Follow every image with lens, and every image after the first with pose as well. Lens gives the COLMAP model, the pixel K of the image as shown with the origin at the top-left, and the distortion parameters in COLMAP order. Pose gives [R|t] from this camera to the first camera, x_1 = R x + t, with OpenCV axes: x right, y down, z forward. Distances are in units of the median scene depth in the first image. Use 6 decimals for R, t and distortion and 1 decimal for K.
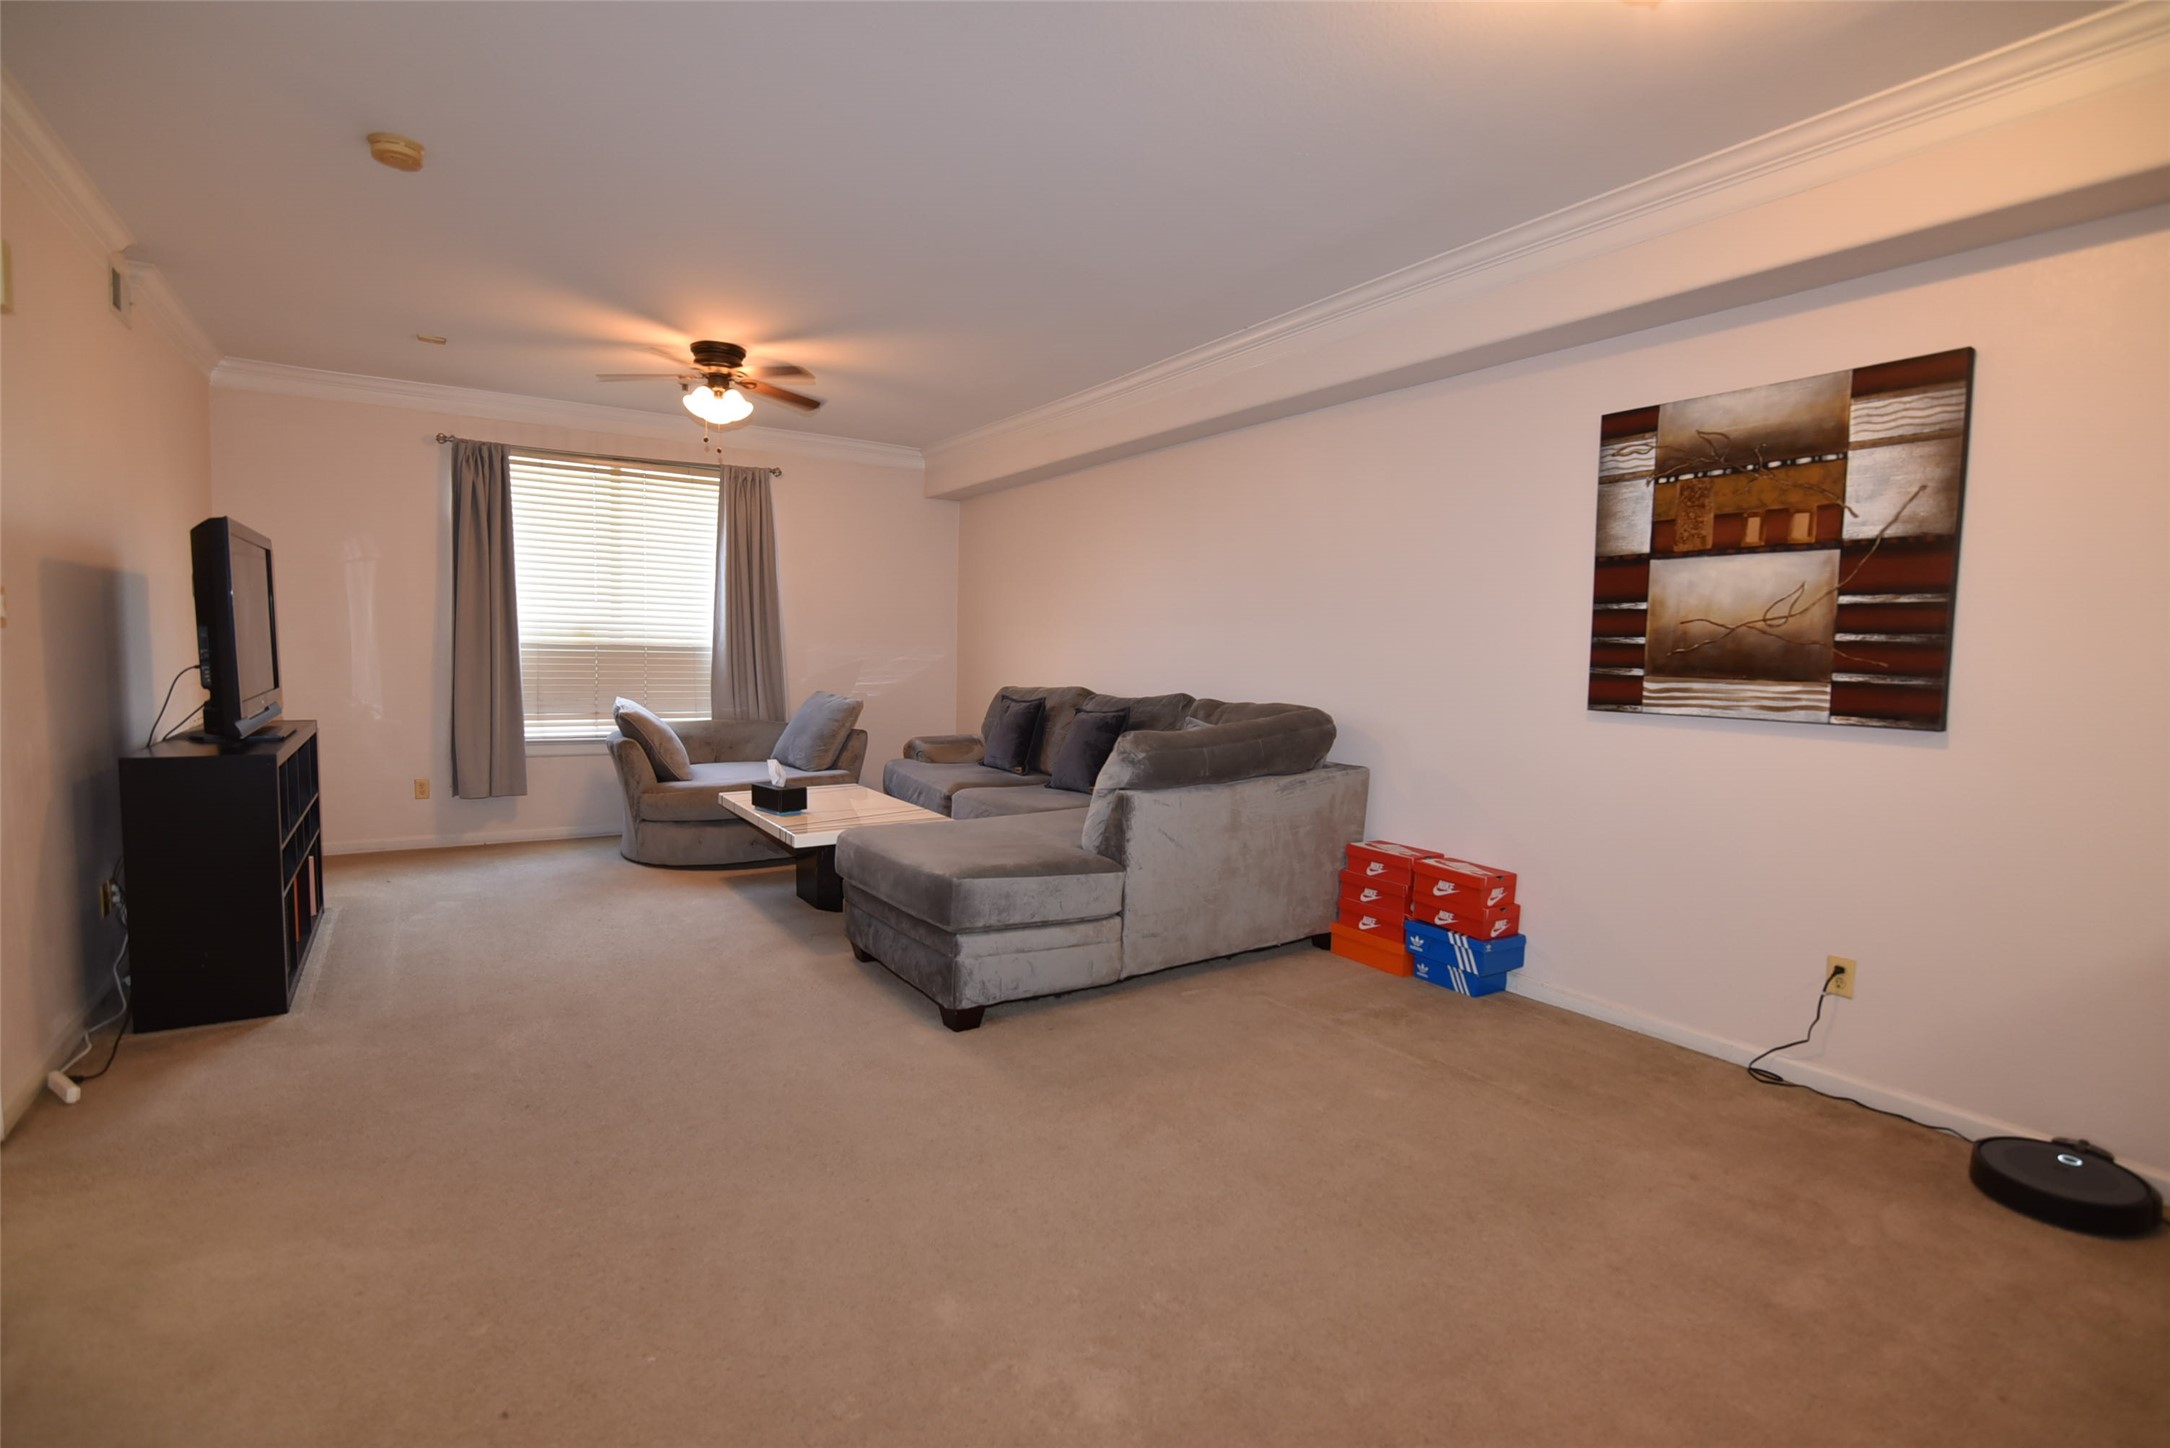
lens RADIAL K [[1027.8, 0, 1088.9], [0, 1027.8, 726.9], [0, 0, 1]] dist [-0.015322, -0.000450]
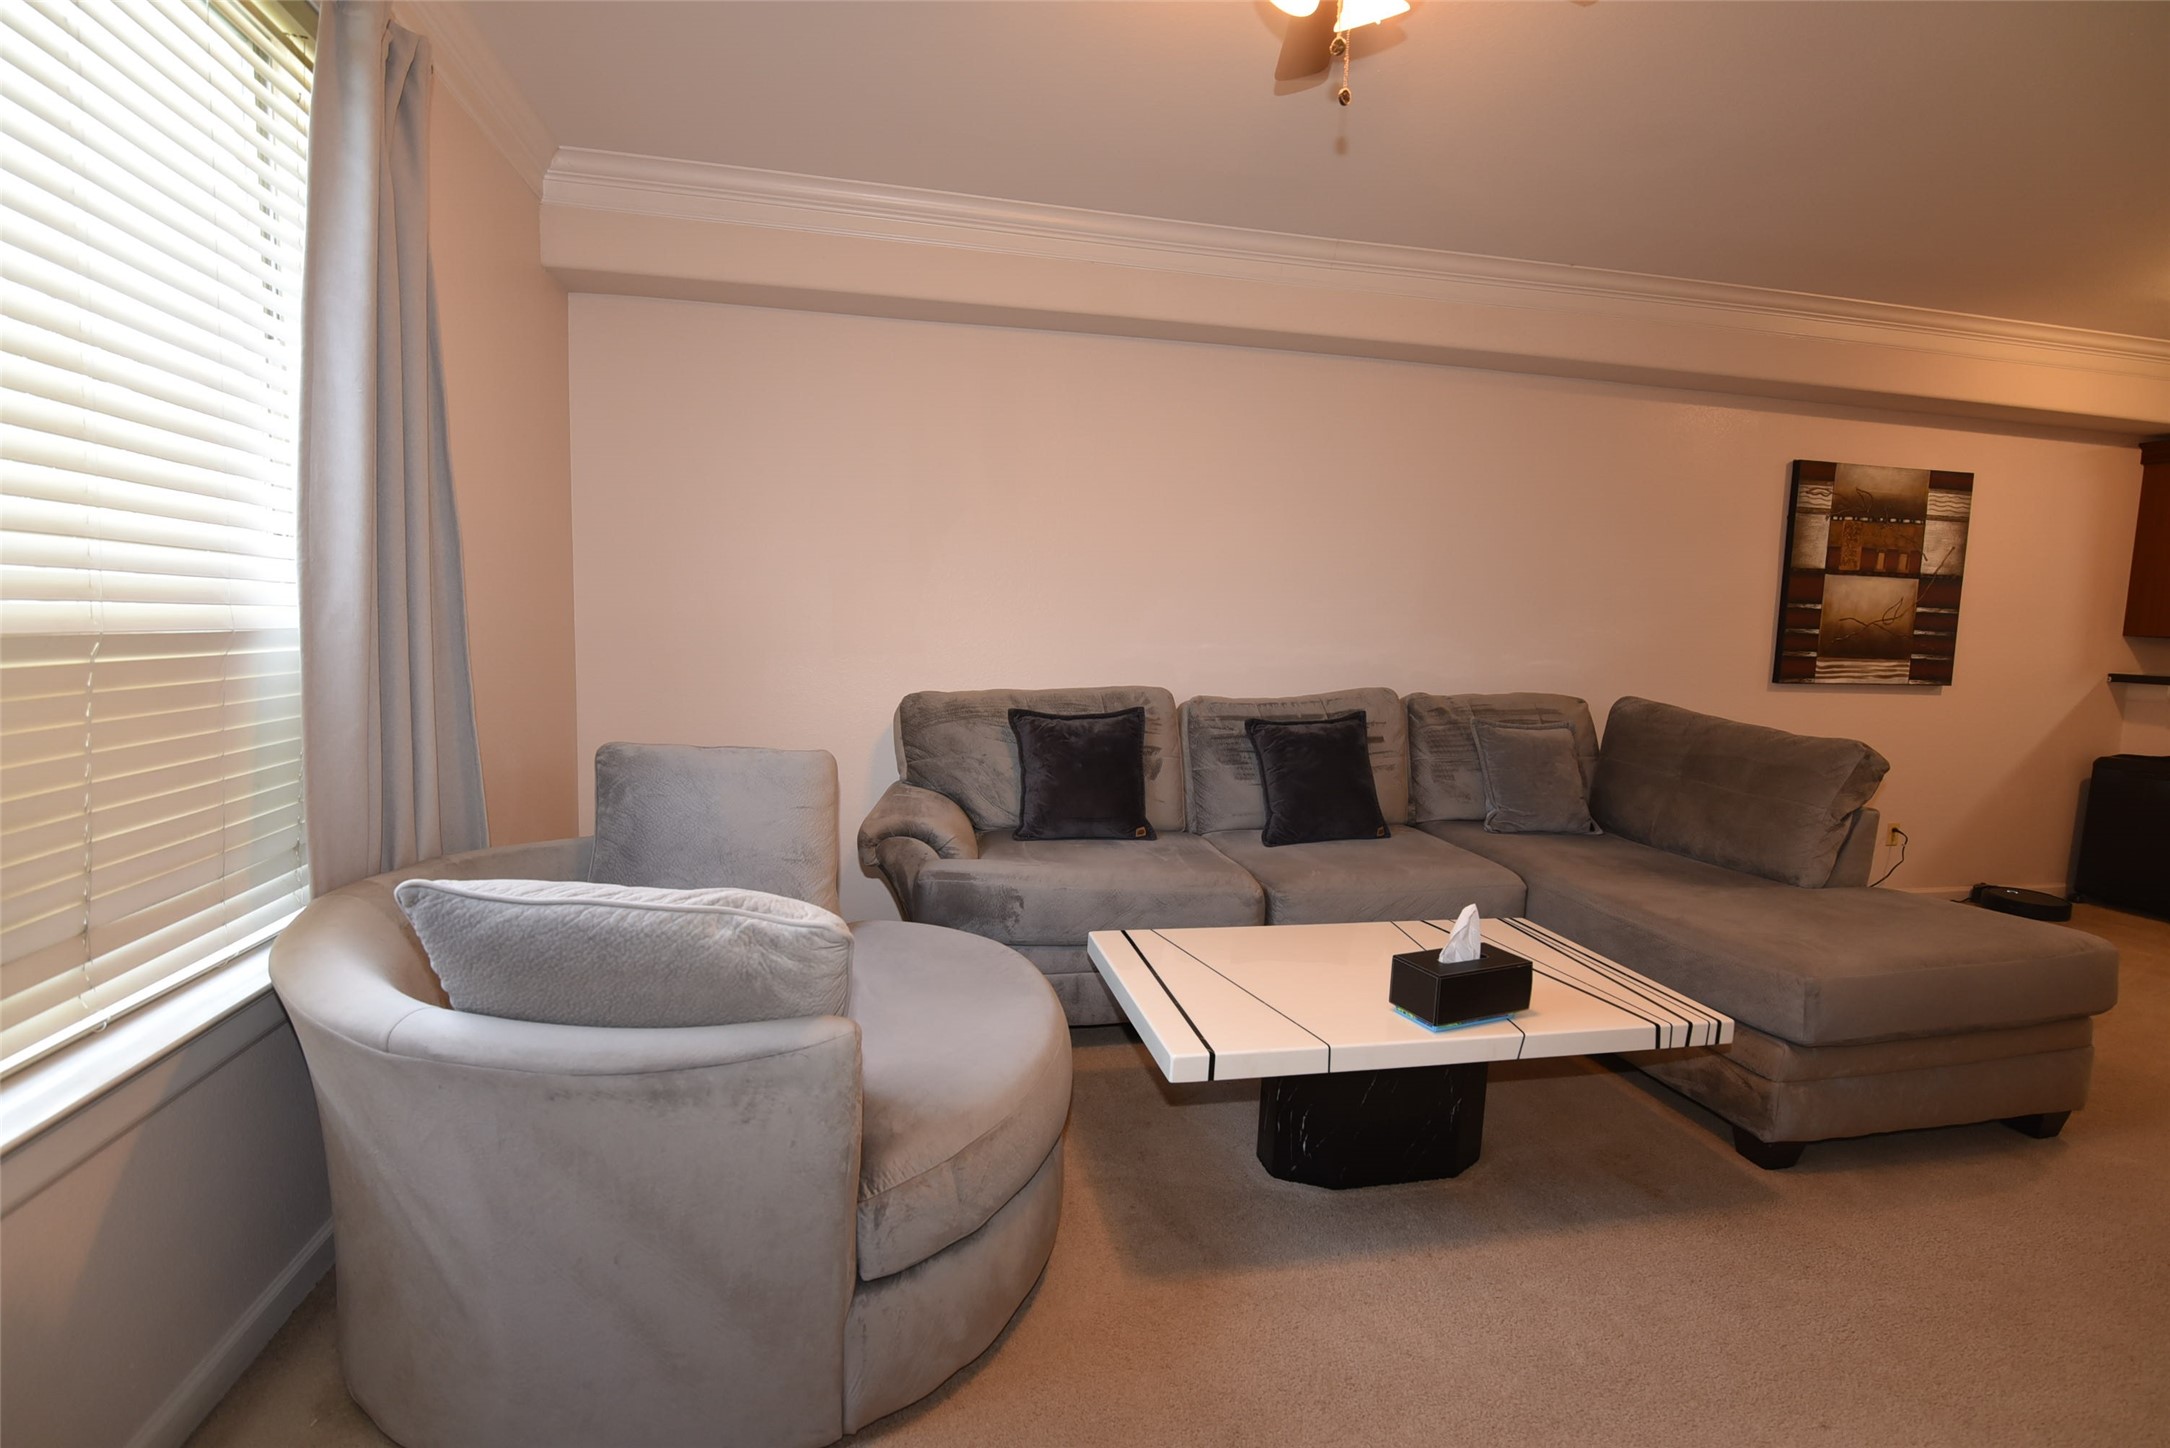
lens RADIAL K [[1027.8, 0, 1088.9], [0, 1027.8, 726.9], [0, 0, 1]] dist [-0.015322, -0.000450]
pose [[0.351335, -0.108483, 0.929944, -1.129230], [0.049200, 0.994031, 0.097371, -0.141625], [-0.934956, 0.011543, 0.354576, 1.459613]]
